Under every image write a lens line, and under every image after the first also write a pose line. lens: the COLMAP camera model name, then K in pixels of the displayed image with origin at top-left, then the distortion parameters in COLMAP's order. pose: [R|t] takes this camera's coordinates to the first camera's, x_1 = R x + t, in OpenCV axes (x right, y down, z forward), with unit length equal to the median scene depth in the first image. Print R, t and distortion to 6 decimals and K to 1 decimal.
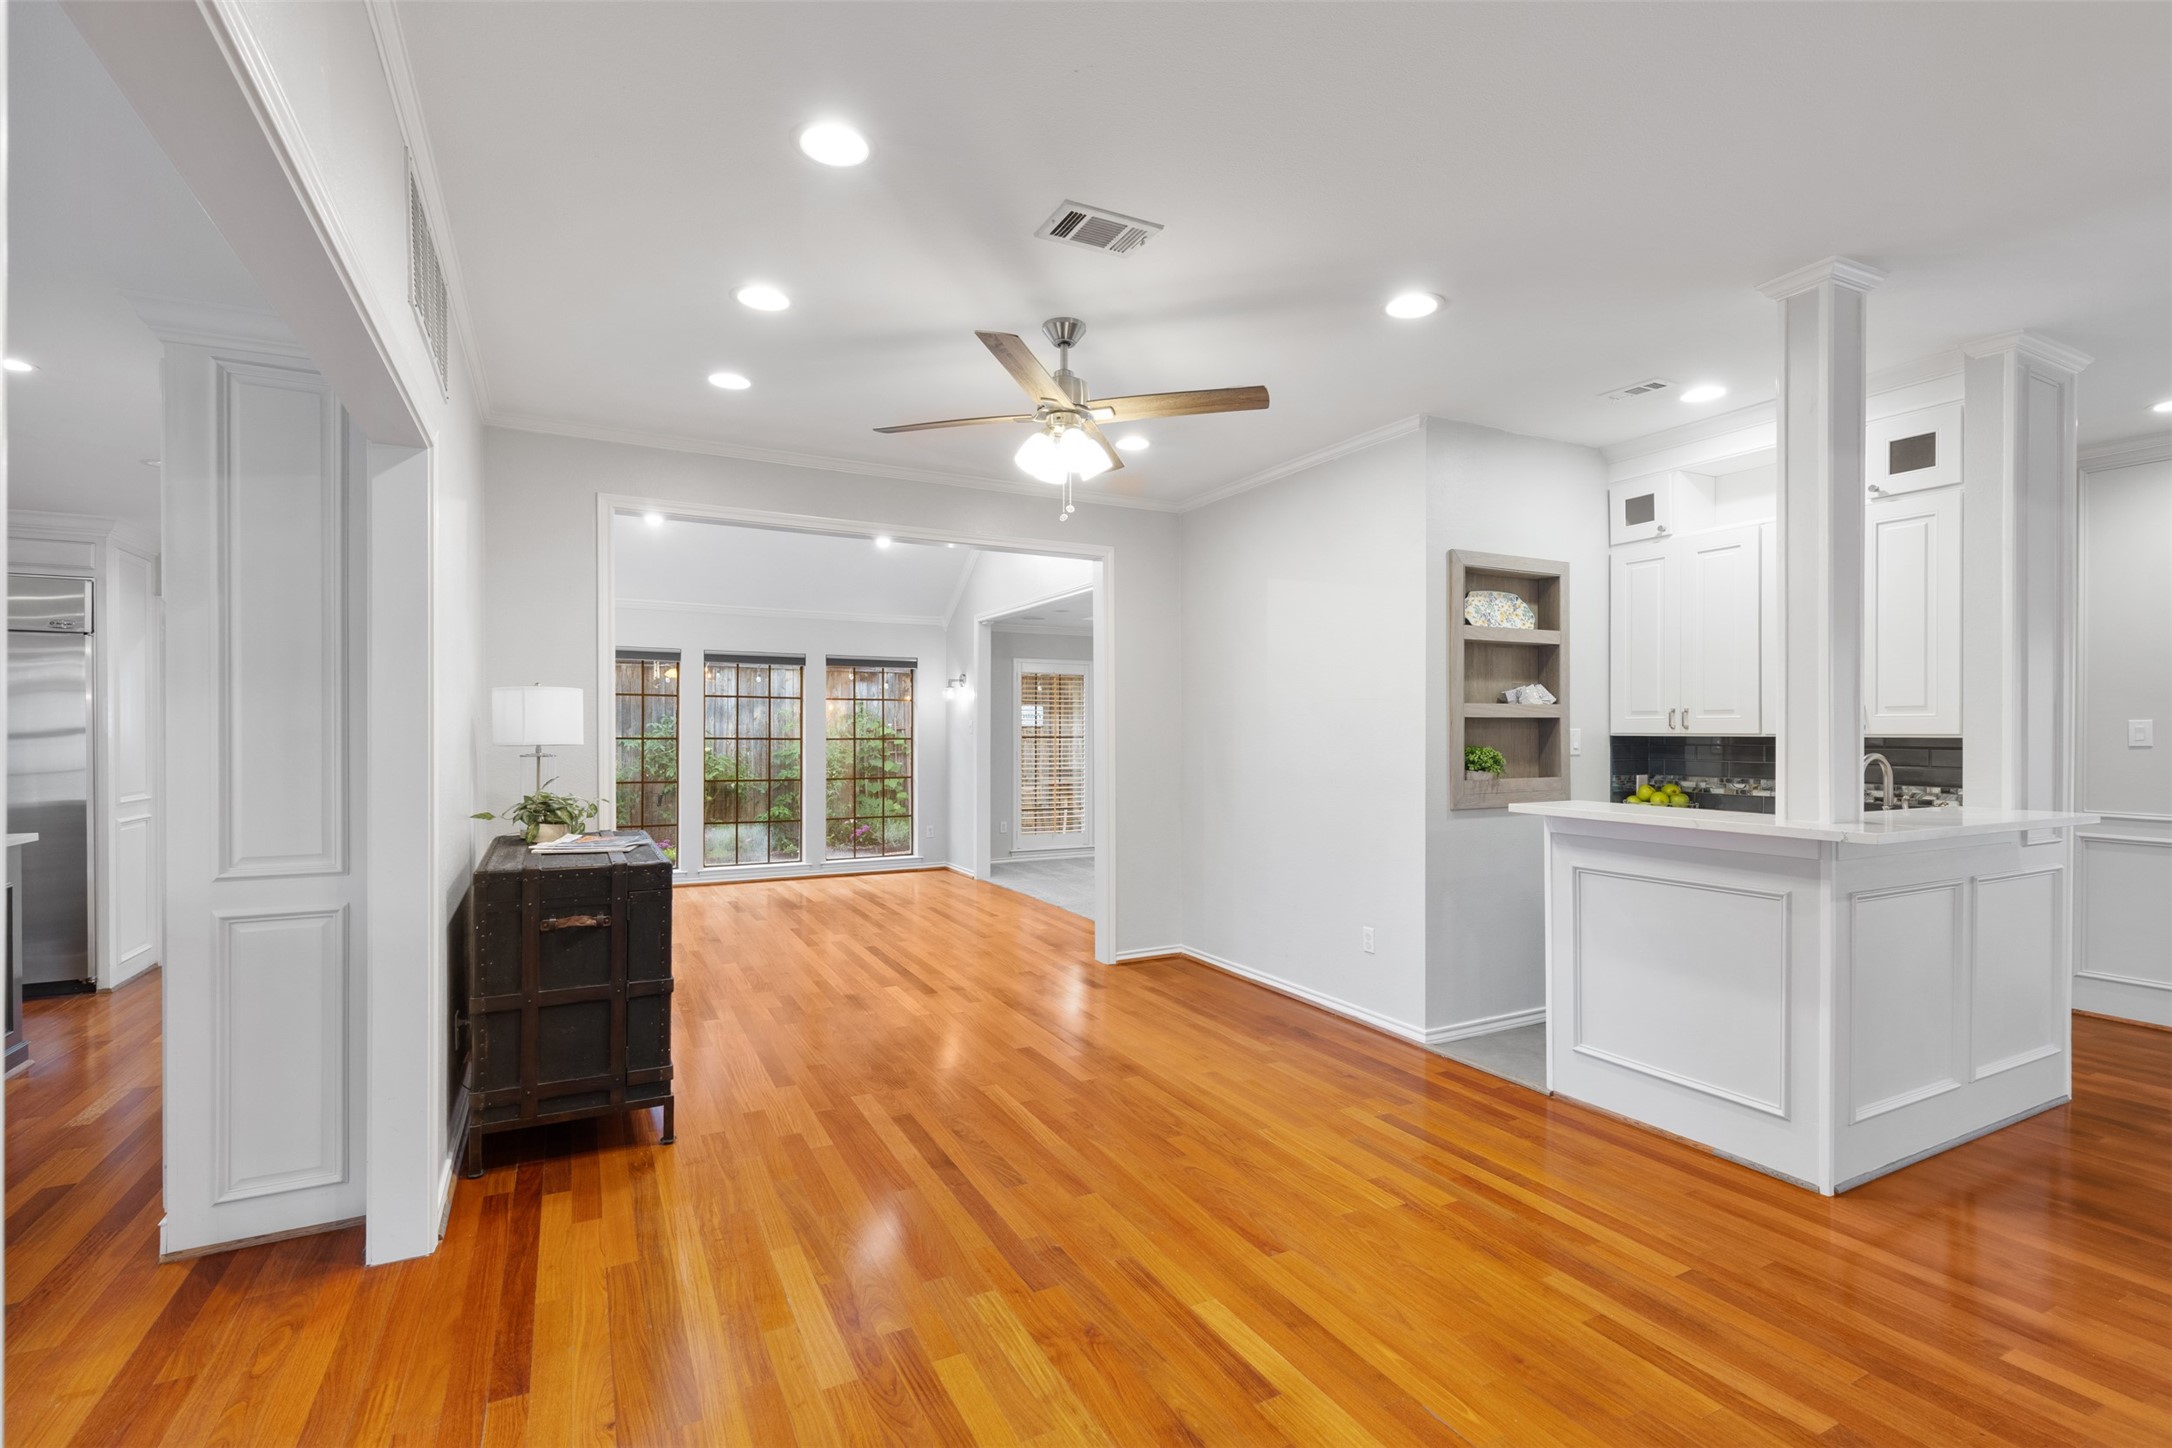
lens RADIAL K [[981.8, 0, 1077.8], [0, 981.8, 731.7], [0, 0, 1]] dist [0.000600, 0.000168]
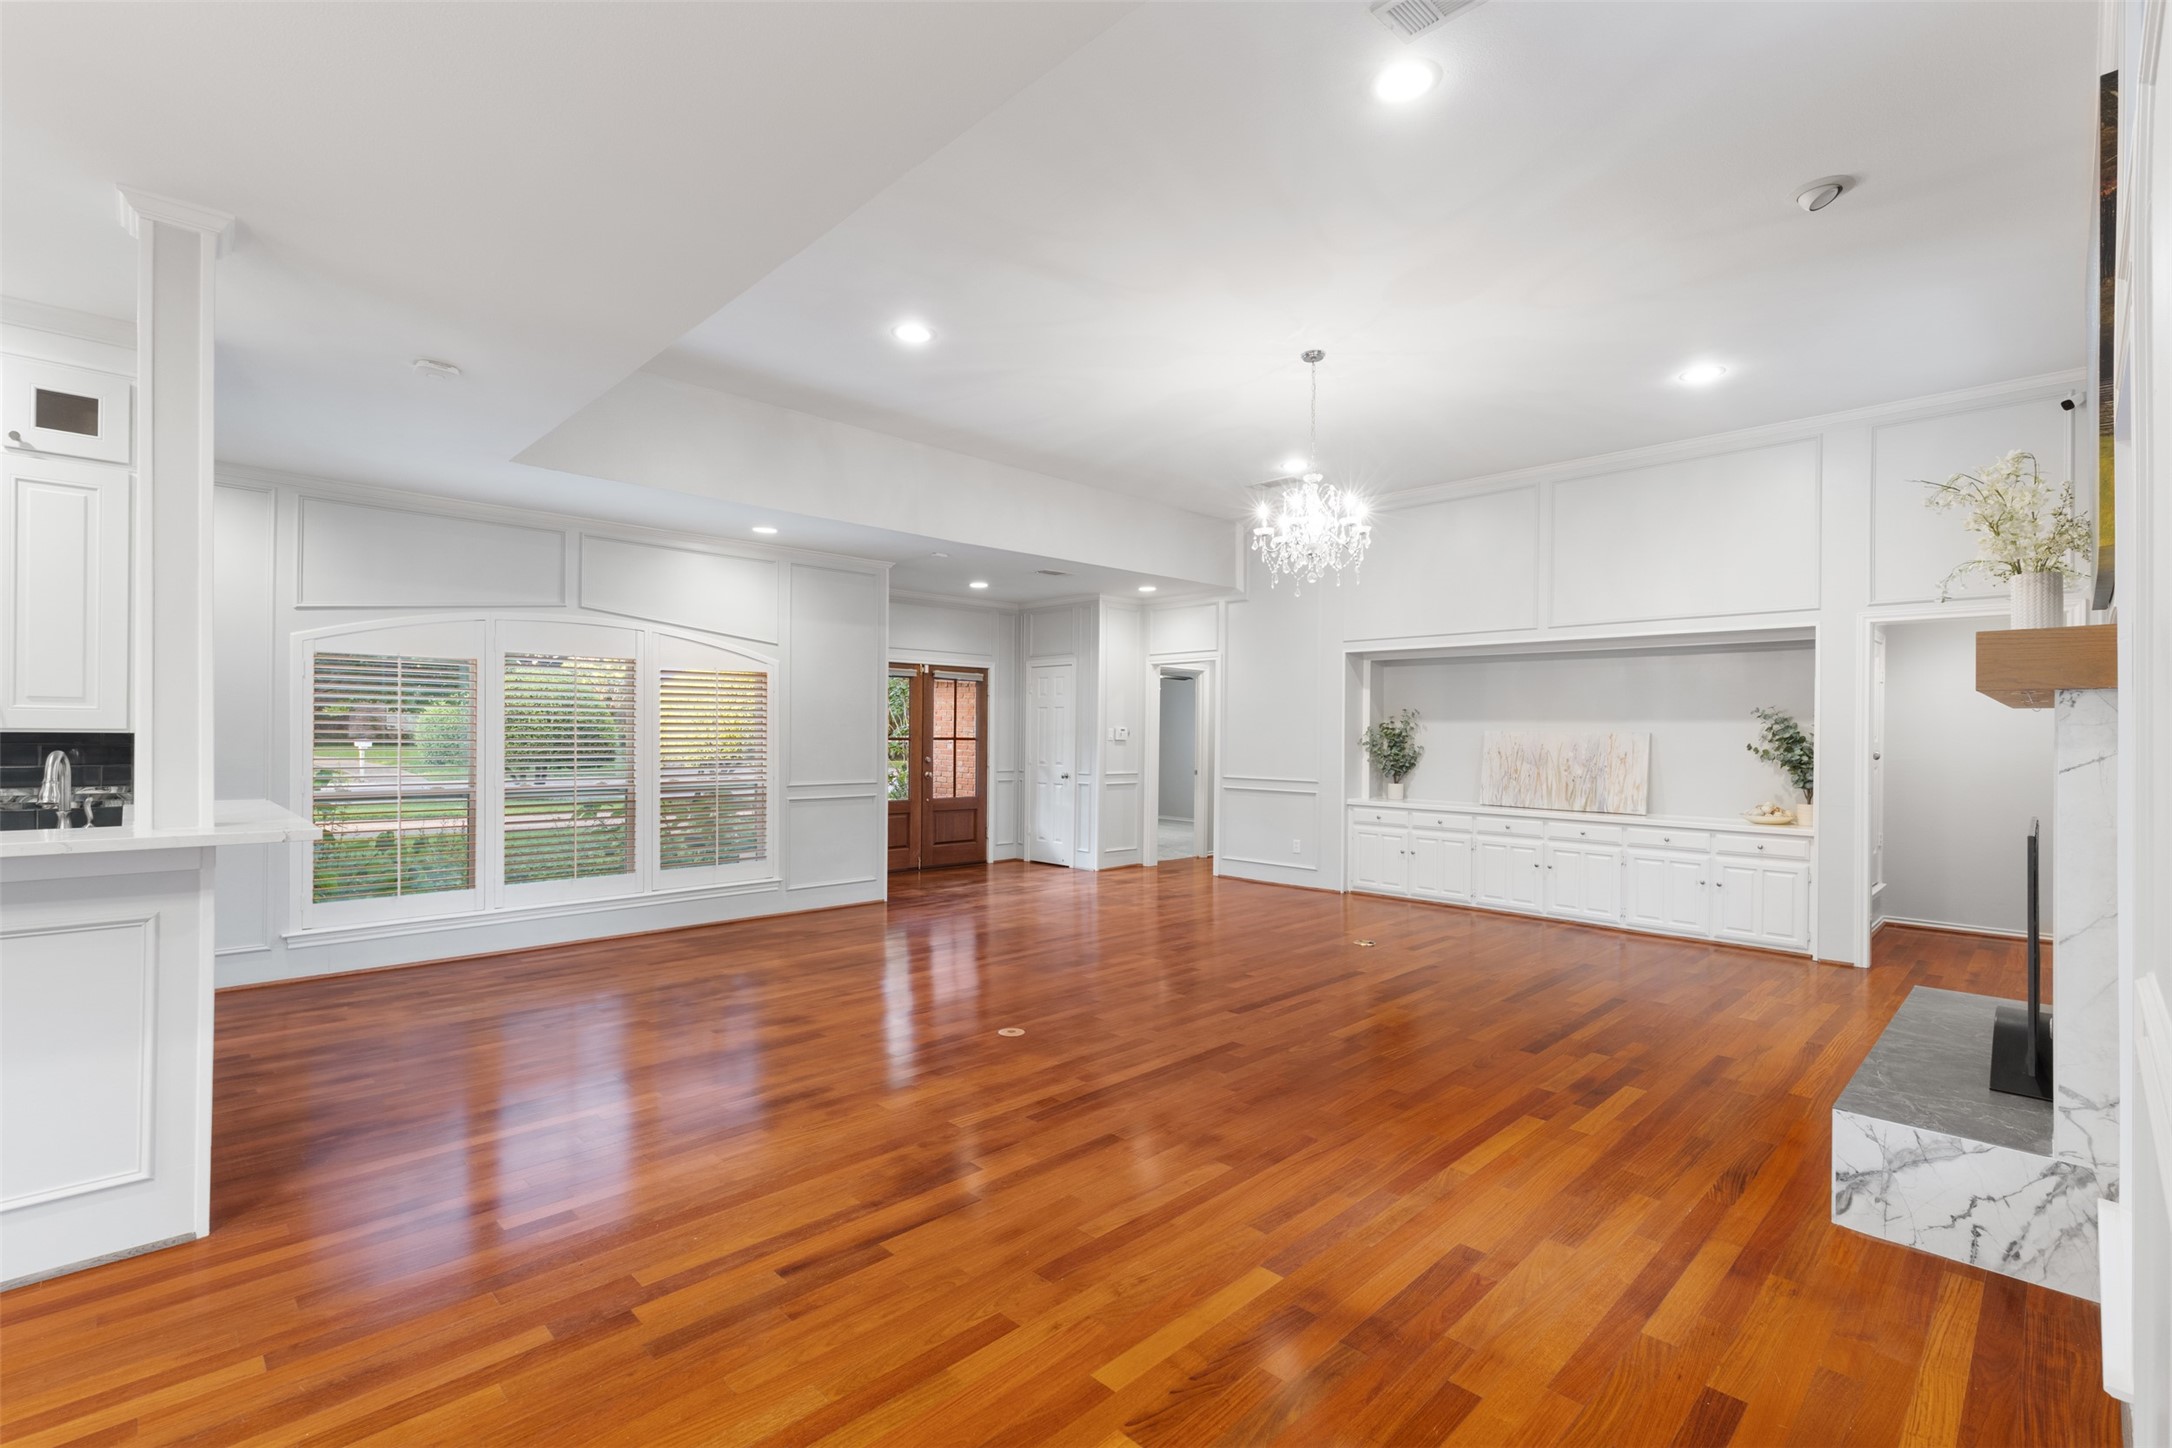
lens RADIAL K [[981.8, 0, 1077.8], [0, 981.8, 731.7], [0, 0, 1]] dist [0.000600, 0.000168]
pose [[-0.294527, -0.003709, 0.955636, -0.344422], [-0.006276, 0.999978, 0.001946, -0.002697], [-0.955623, -0.005424, -0.294544, 0.493294]]
